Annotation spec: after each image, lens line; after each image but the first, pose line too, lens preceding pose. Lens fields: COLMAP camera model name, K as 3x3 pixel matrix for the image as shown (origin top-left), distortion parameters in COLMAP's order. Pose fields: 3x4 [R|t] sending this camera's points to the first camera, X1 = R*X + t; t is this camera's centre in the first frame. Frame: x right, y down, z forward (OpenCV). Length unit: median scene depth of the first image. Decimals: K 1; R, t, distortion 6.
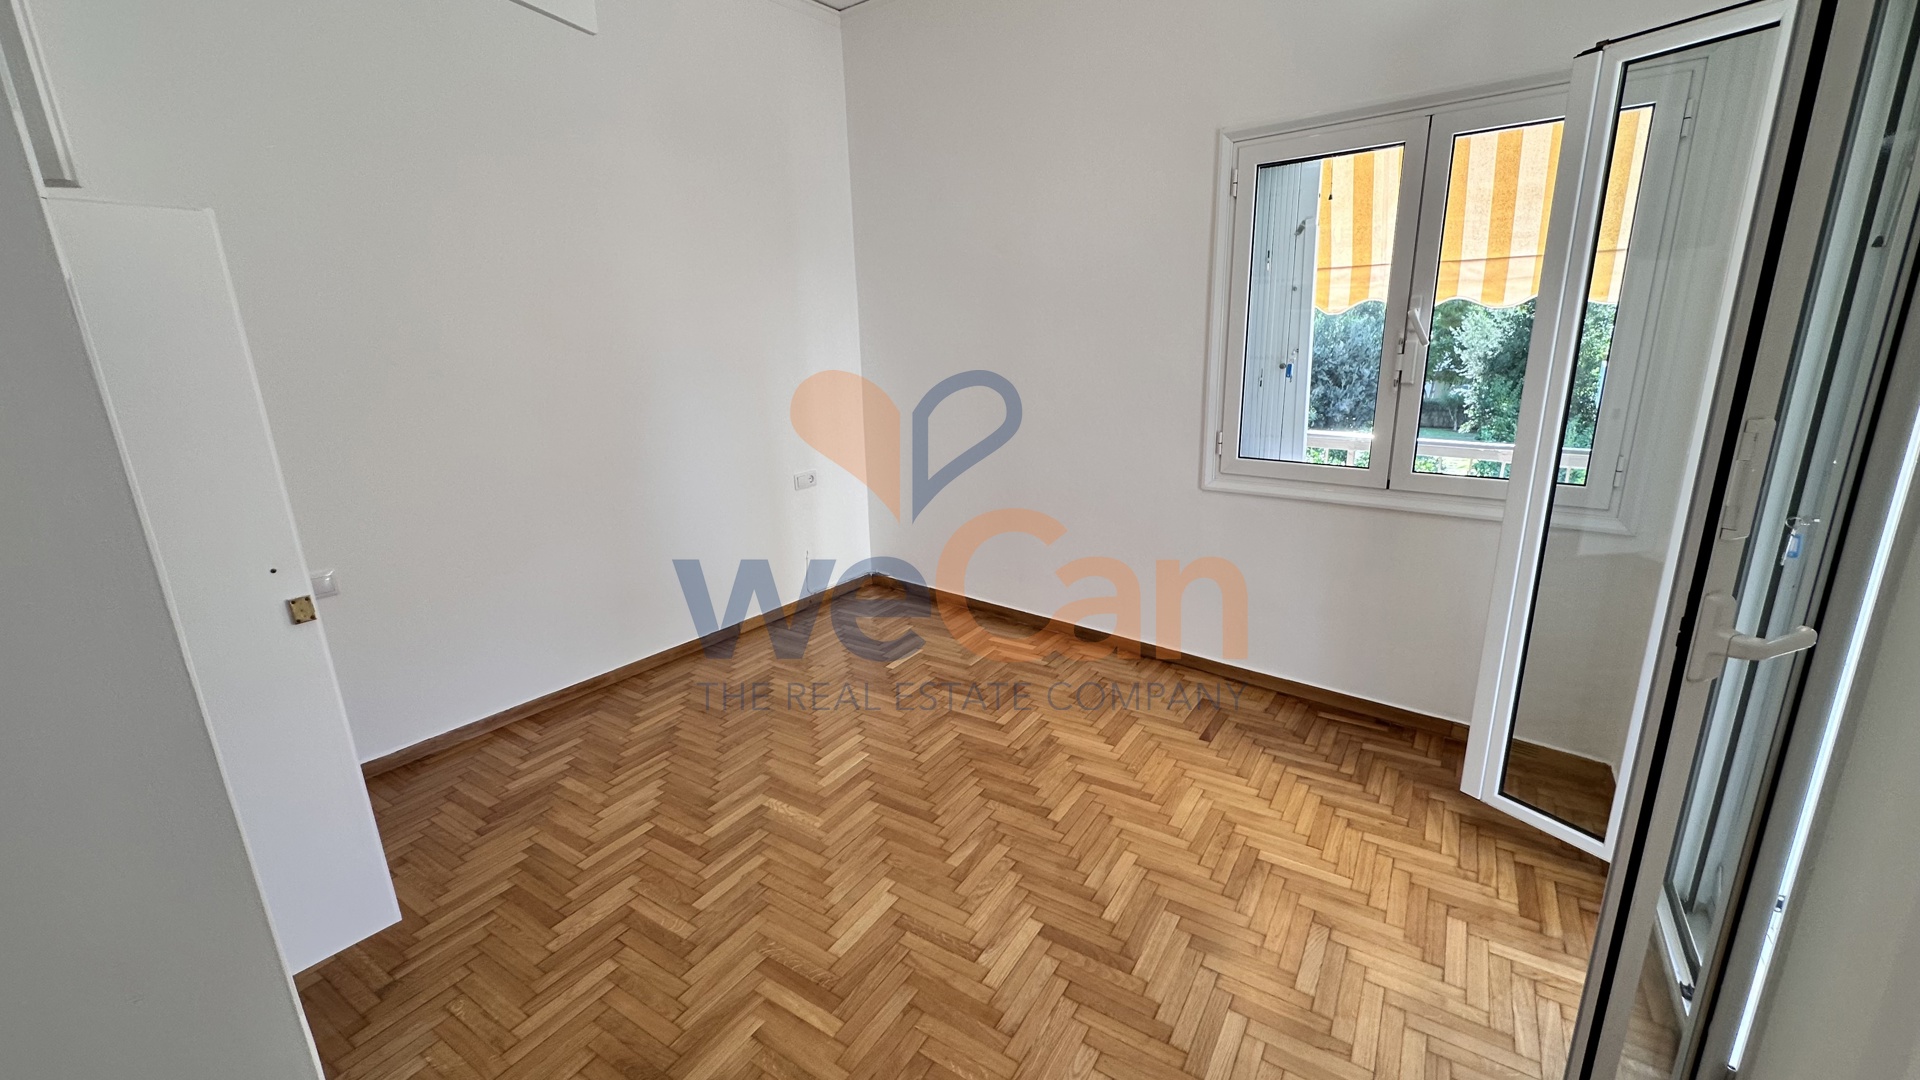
lens RADIAL K [[770.6, 0, 962.3], [0, 770.6, 541.9], [0, 0, 1]] dist [-0.004183, 0.001404]
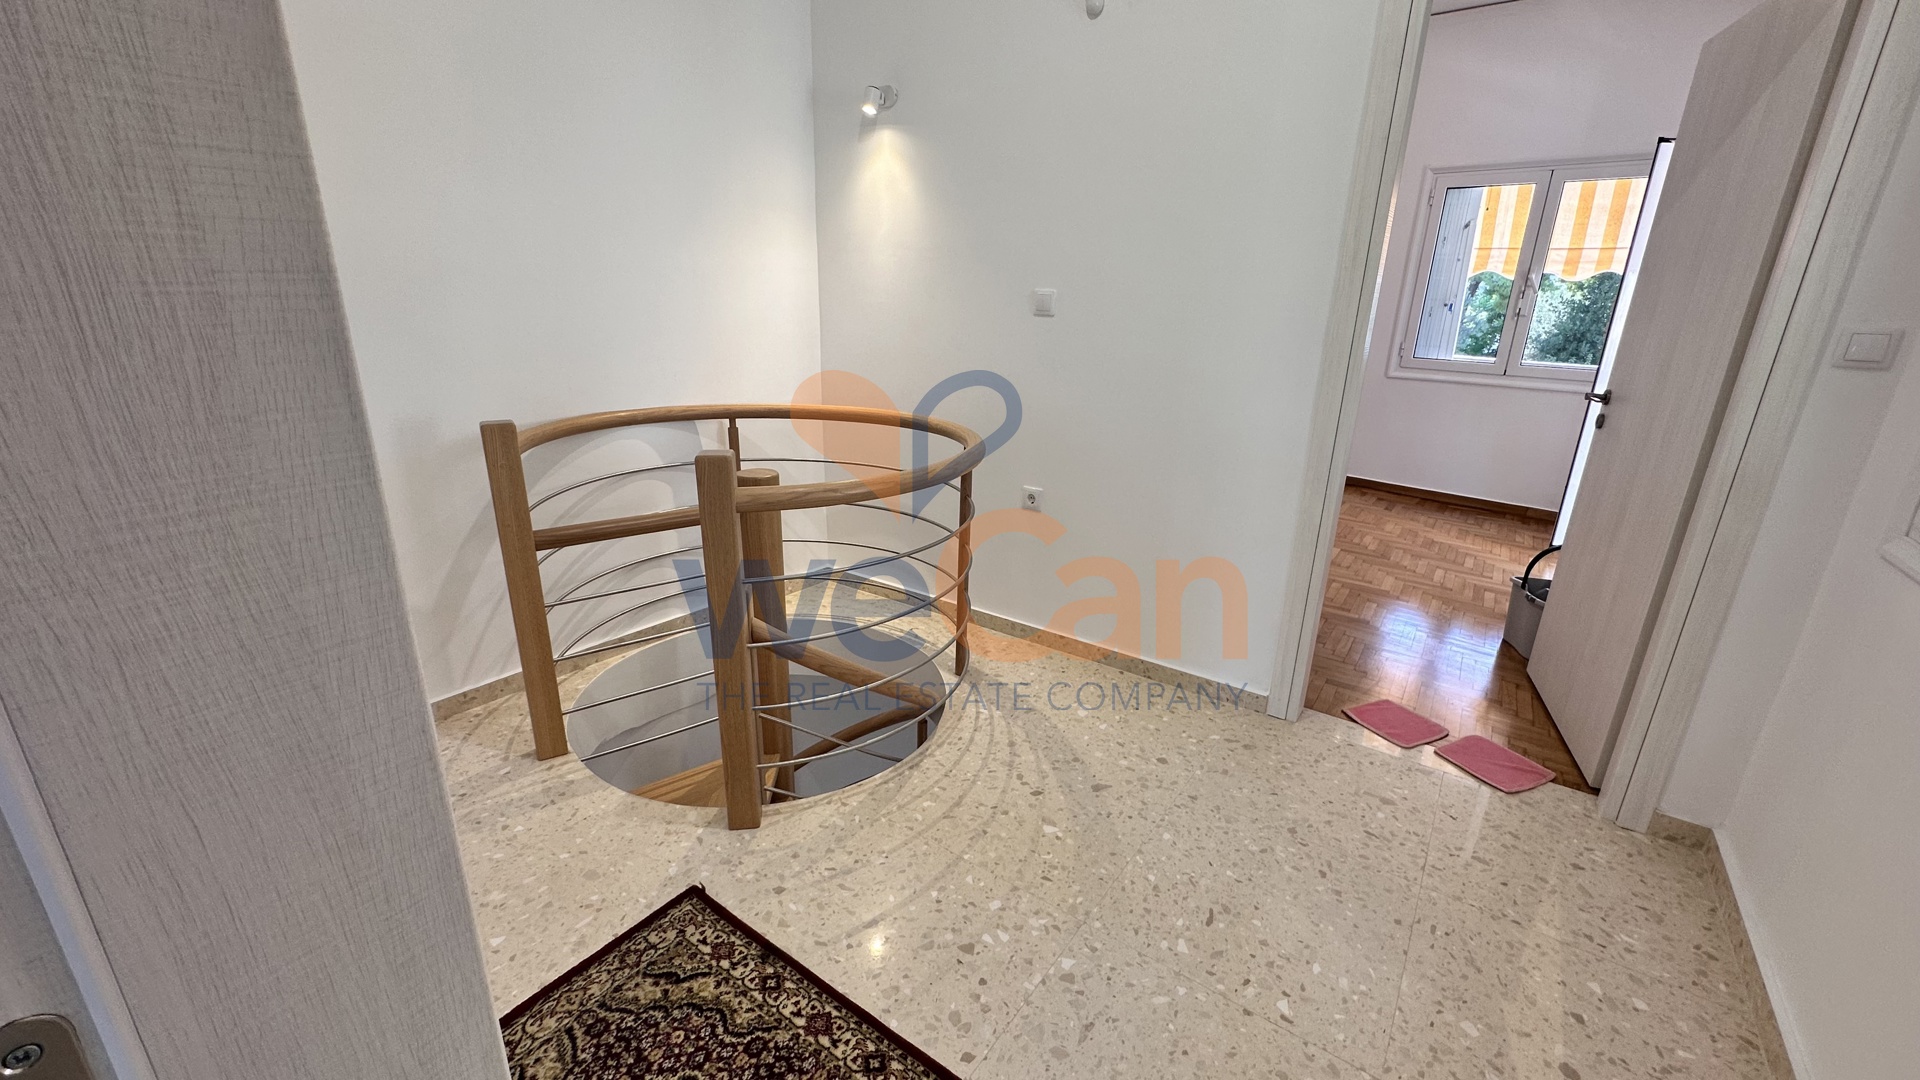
lens RADIAL K [[770.6, 0, 961.3], [0, 770.6, 538.6], [0, 0, 1]] dist [-0.004183, 0.001404]
pose [[0.997713, 0.063357, -0.023535, -0.635935], [-0.062212, 0.996975, 0.046585, 0.301746], [0.026416, -0.045014, 0.998637, -0.832372]]
